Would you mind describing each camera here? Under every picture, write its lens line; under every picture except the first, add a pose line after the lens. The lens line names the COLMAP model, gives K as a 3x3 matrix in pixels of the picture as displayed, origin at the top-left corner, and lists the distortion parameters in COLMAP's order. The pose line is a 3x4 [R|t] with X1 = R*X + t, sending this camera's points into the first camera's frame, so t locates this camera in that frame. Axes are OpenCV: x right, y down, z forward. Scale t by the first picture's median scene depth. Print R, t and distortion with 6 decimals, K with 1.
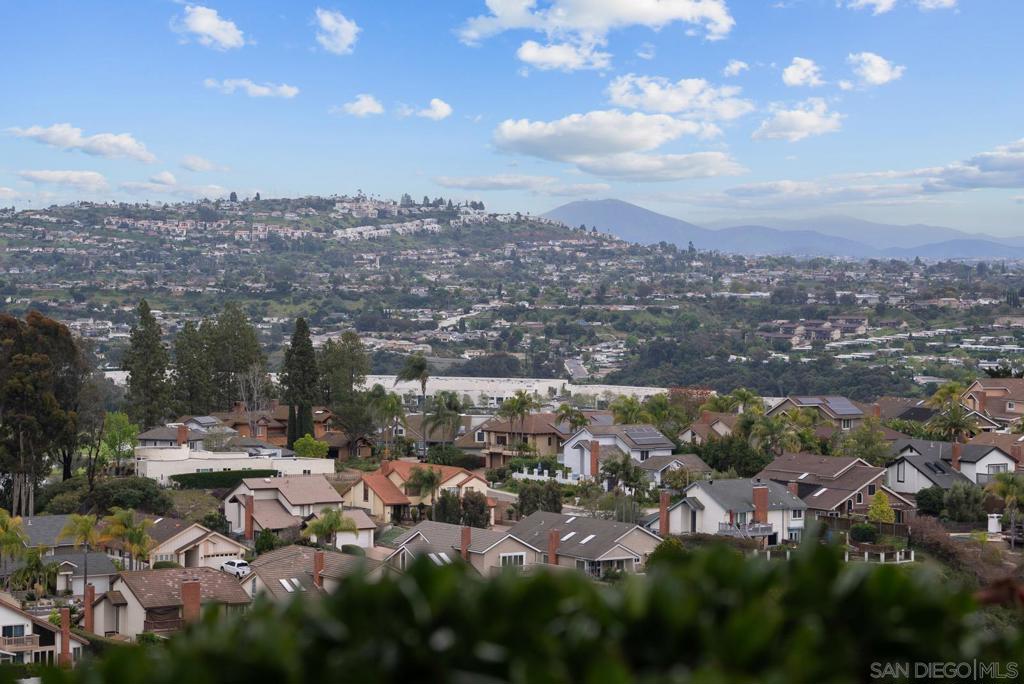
lens RADIAL K [[2586.6, 0, 503.6], [0, 2586.6, 335.7], [0, 0, 1]] dist [0.155559, 0.000000]
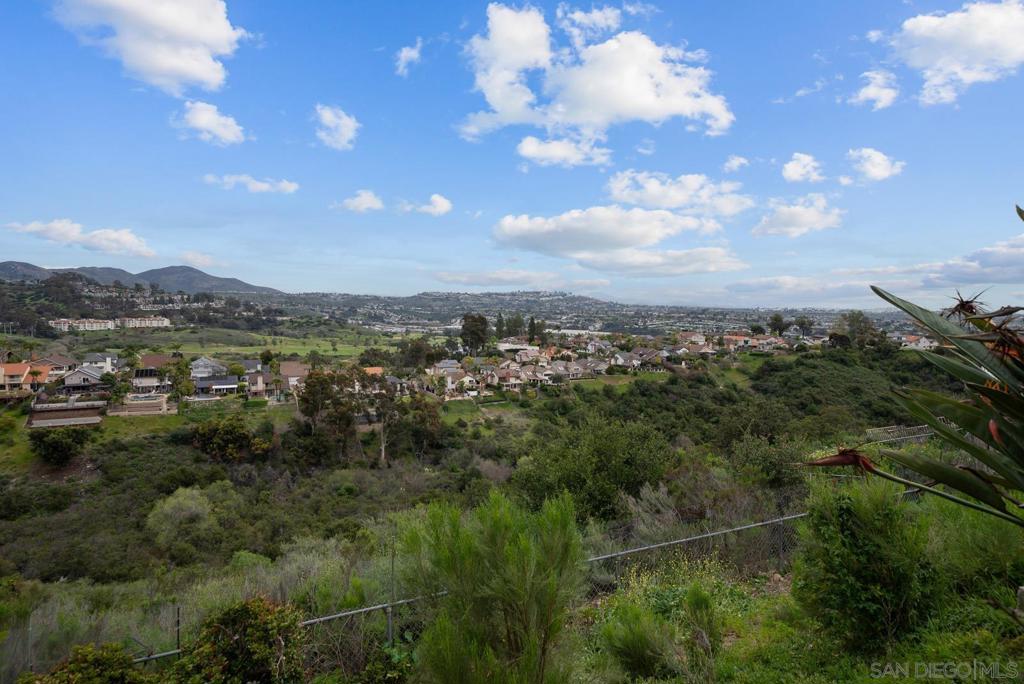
lens RADIAL K [[550.2, 0, 517.0], [0, 550.2, 337.8], [0, 0, 1]] dist [0.015358, -0.001525]
pose [[0.994377, 0.009779, -0.105447, 0.028353], [-0.006519, 0.999492, 0.031211, -0.041974], [0.105698, -0.030348, 0.993935, 0.779648]]
